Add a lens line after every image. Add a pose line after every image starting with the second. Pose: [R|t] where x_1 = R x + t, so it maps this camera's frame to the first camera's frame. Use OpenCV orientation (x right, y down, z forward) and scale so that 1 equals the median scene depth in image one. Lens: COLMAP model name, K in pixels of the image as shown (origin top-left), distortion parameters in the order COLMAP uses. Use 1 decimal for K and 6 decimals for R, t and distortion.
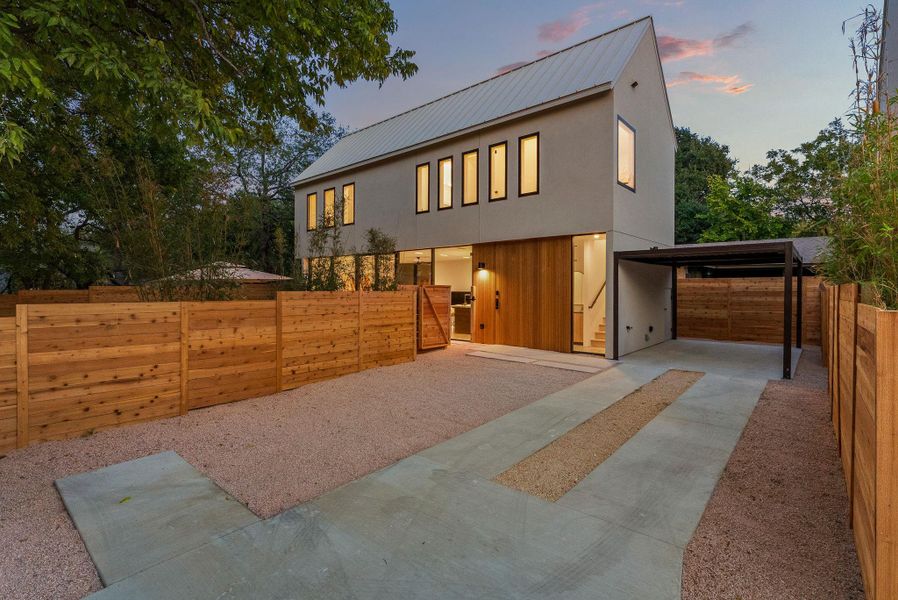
lens RADIAL K [[433.9, 0, 451.0], [0, 433.9, 293.6], [0, 0, 1]] dist [0.000977, 0.001477]
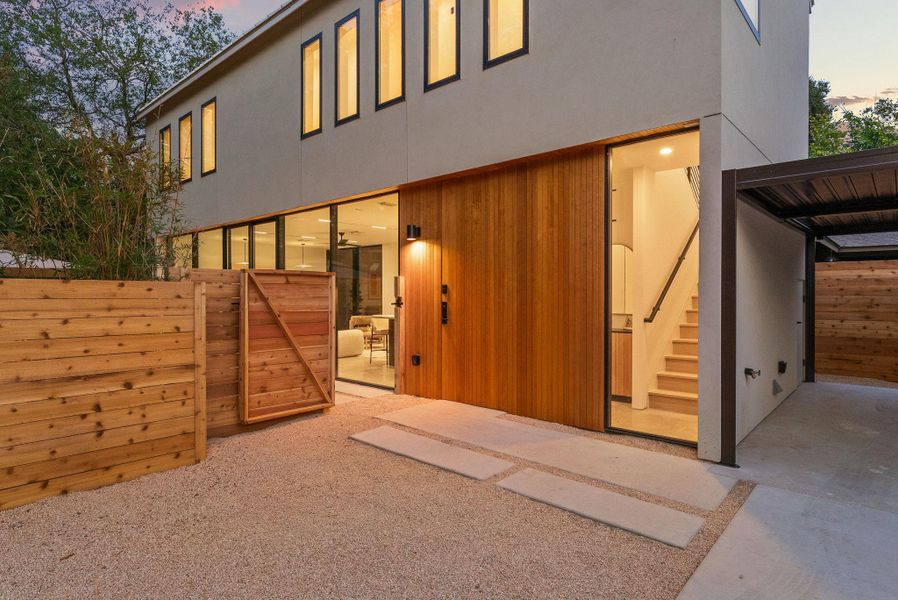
lens RADIAL K [[504.5, 0, 450.6], [0, 504.5, 305.1], [0, 0, 1]] dist [0.002059, 0.000616]
pose [[0.999861, -0.004571, -0.016060, 0.126940], [0.004766, 0.999916, 0.012082, 0.009180], [0.016004, -0.012156, 0.999798, 0.479967]]
